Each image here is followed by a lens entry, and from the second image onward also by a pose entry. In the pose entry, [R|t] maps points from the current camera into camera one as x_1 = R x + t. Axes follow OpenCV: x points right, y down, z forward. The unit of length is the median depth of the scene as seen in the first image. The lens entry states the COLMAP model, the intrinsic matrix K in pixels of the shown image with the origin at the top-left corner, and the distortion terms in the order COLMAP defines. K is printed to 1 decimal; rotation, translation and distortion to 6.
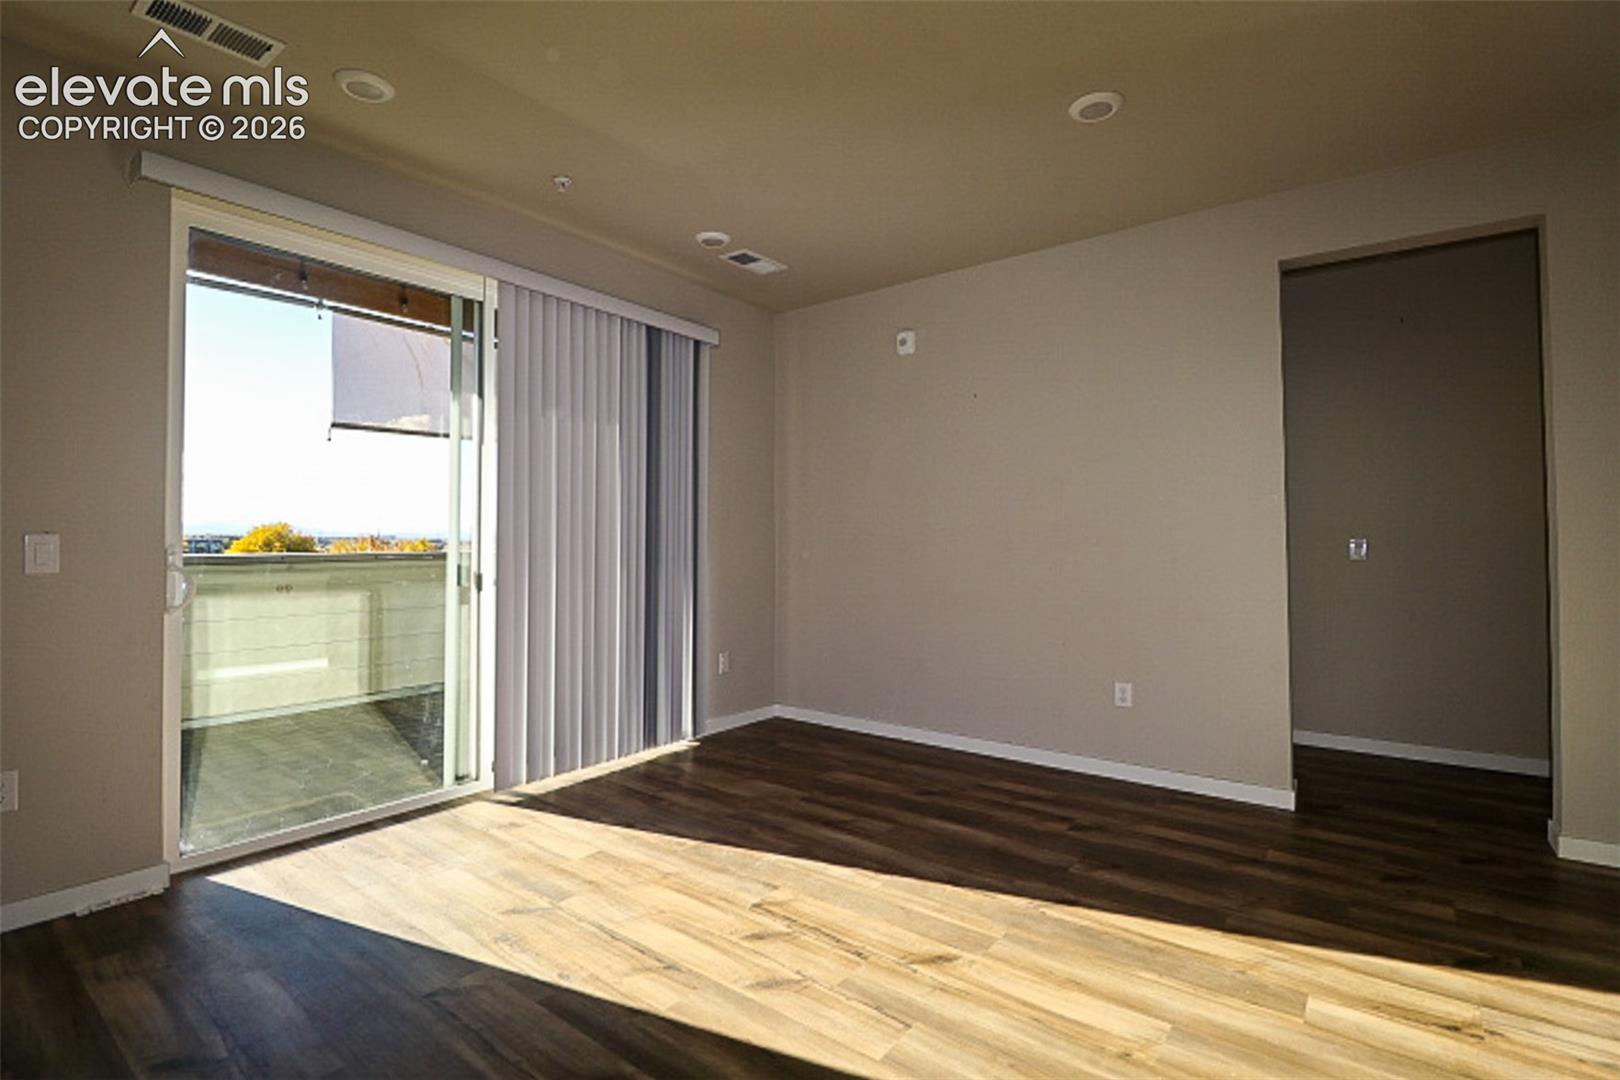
lens RADIAL K [[761.3, 0, 805.0], [0, 761.3, 531.2], [0, 0, 1]] dist [0.001618, -0.012637]
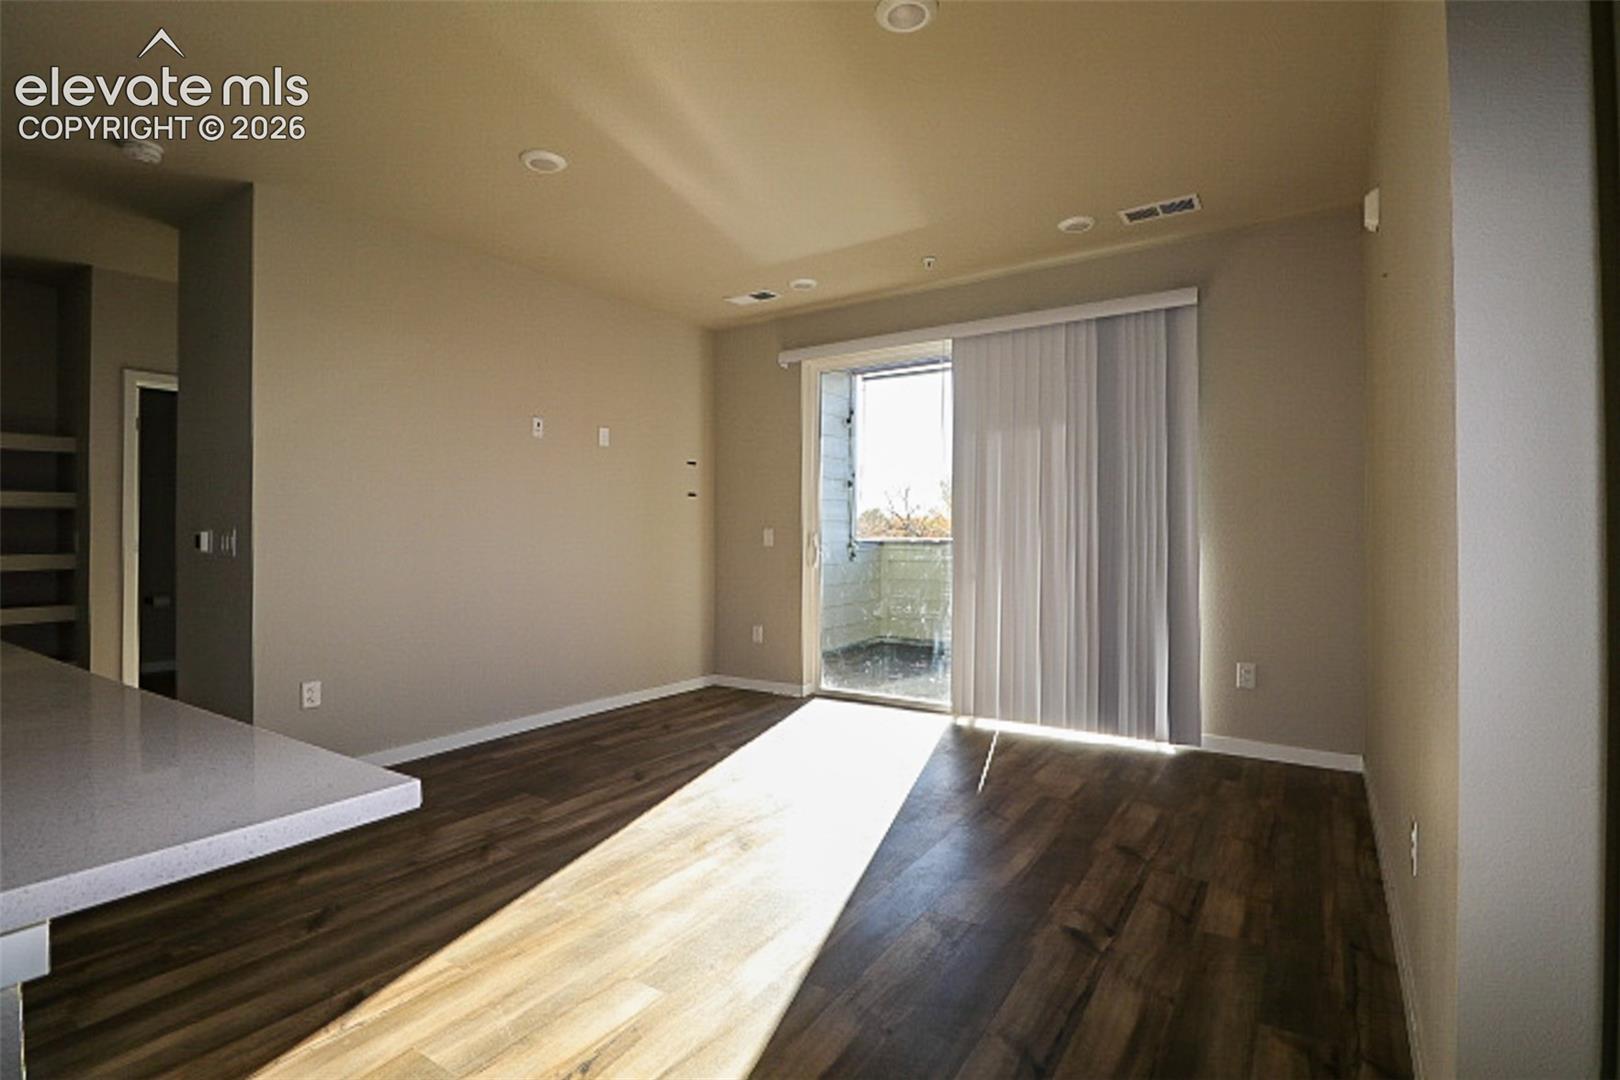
lens RADIAL K [[761.3, 0, 805.0], [0, 761.3, 531.2], [0, 0, 1]] dist [0.001618, -0.012637]
pose [[0.072836, -0.001785, -0.997342, 1.286603], [0.017701, 0.999843, -0.000496, 0.012757], [0.997187, -0.017618, 0.072856, 0.863687]]
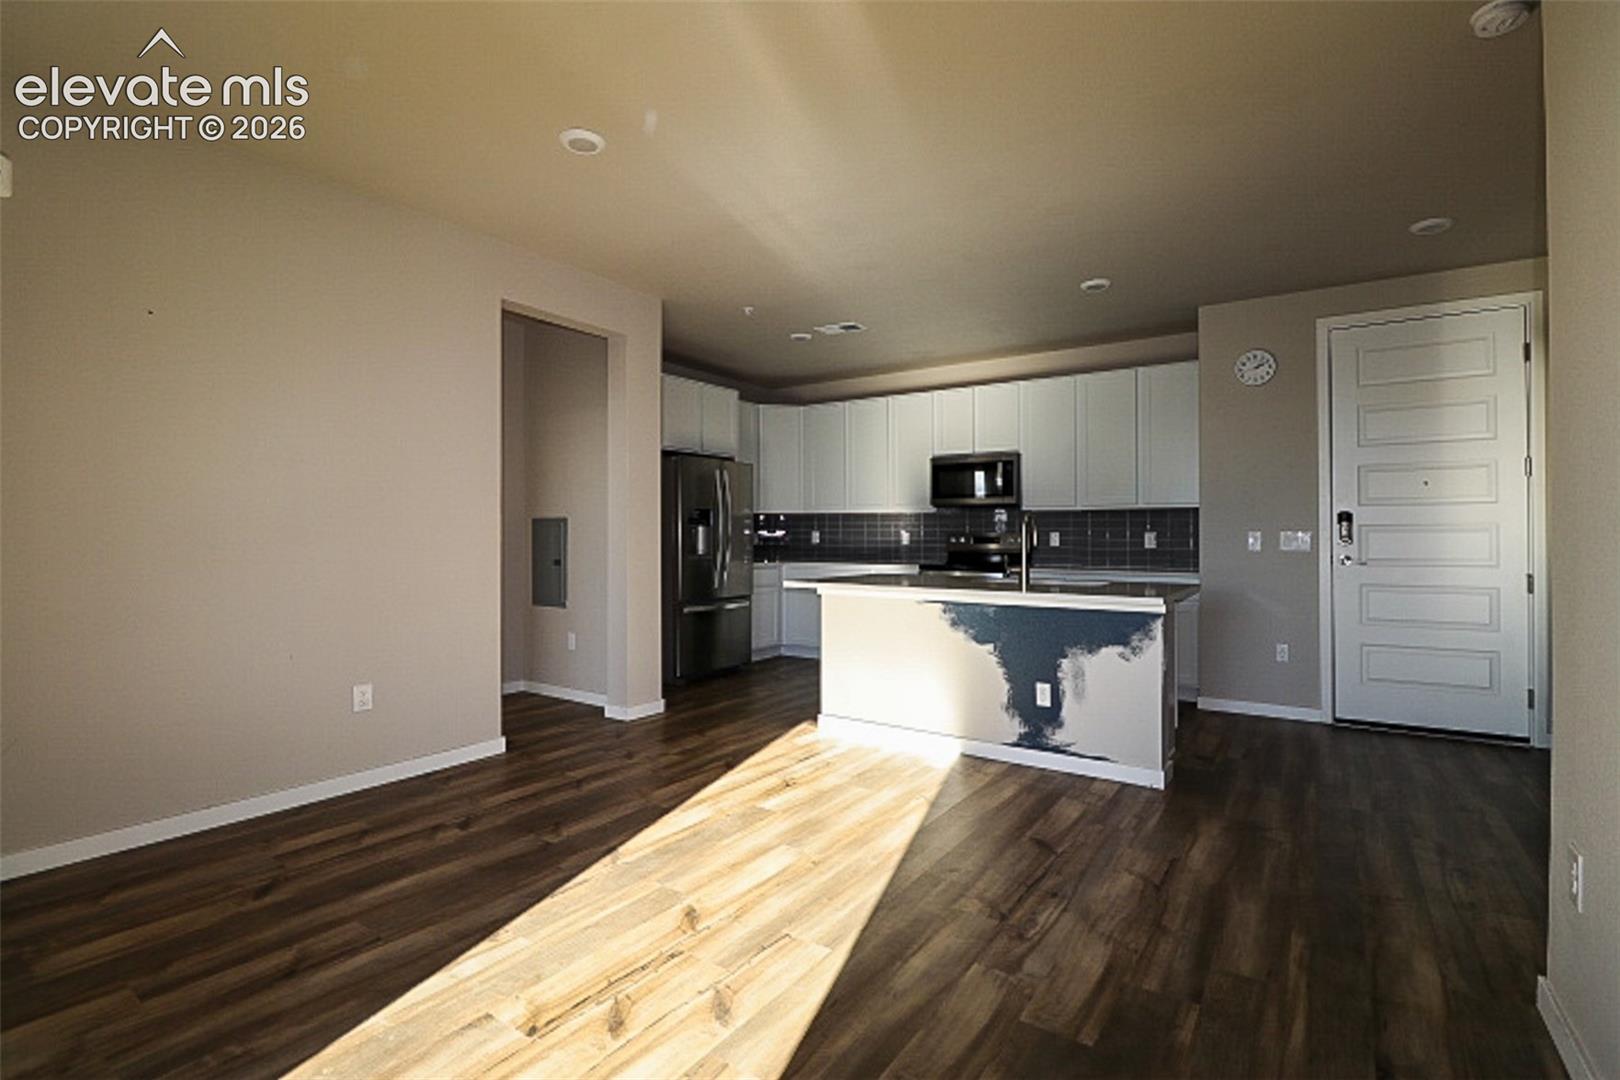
lens RADIAL K [[749.9, 0, 803.3], [0, 749.9, 530.0], [0, 0, 1]] dist [-0.002281, -0.012353]
pose [[-0.049457, 0.006013, 0.998758, -0.770268], [-0.017577, 0.999822, -0.006890, 0.011306], [-0.998622, -0.017896, -0.049342, 0.761768]]
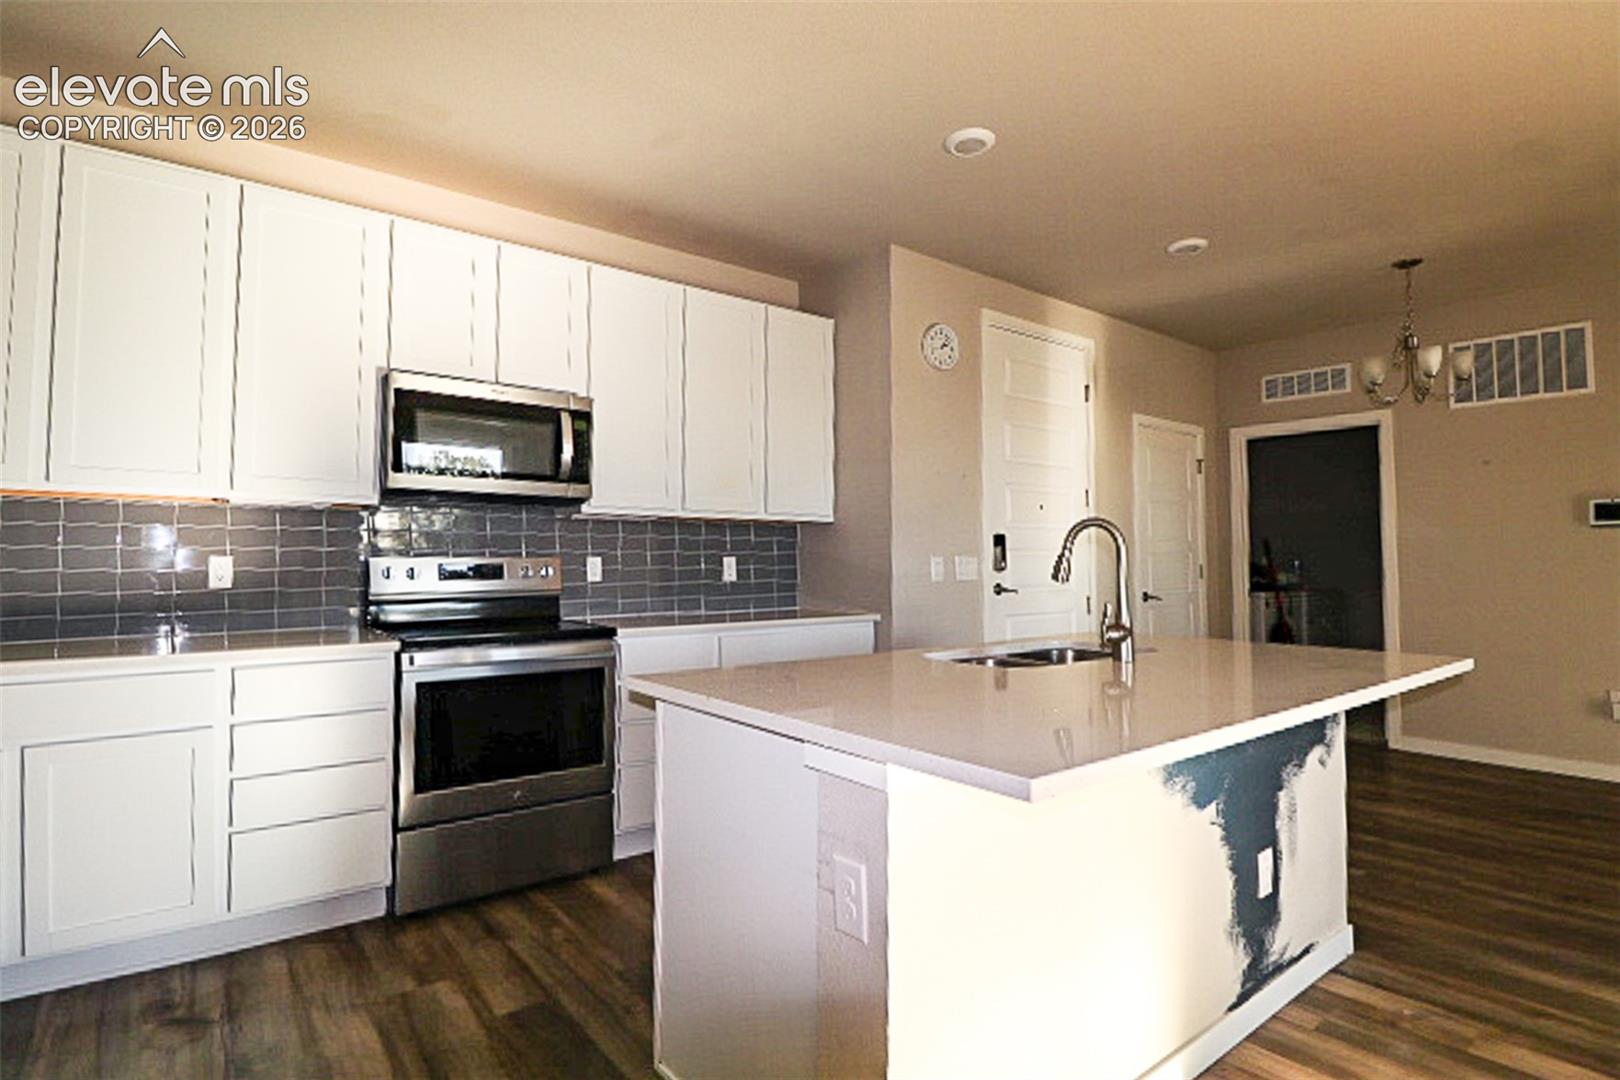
lens RADIAL K [[804.3, 0, 802.1], [0, 804.3, 532.5], [0, 0, 1]] dist [-0.020756, -0.000362]
pose [[-0.968715, 0.010272, 0.247964, 0.960938], [-0.002310, 0.998727, -0.050398, 0.015794], [-0.248166, -0.049394, -0.967457, 1.126538]]
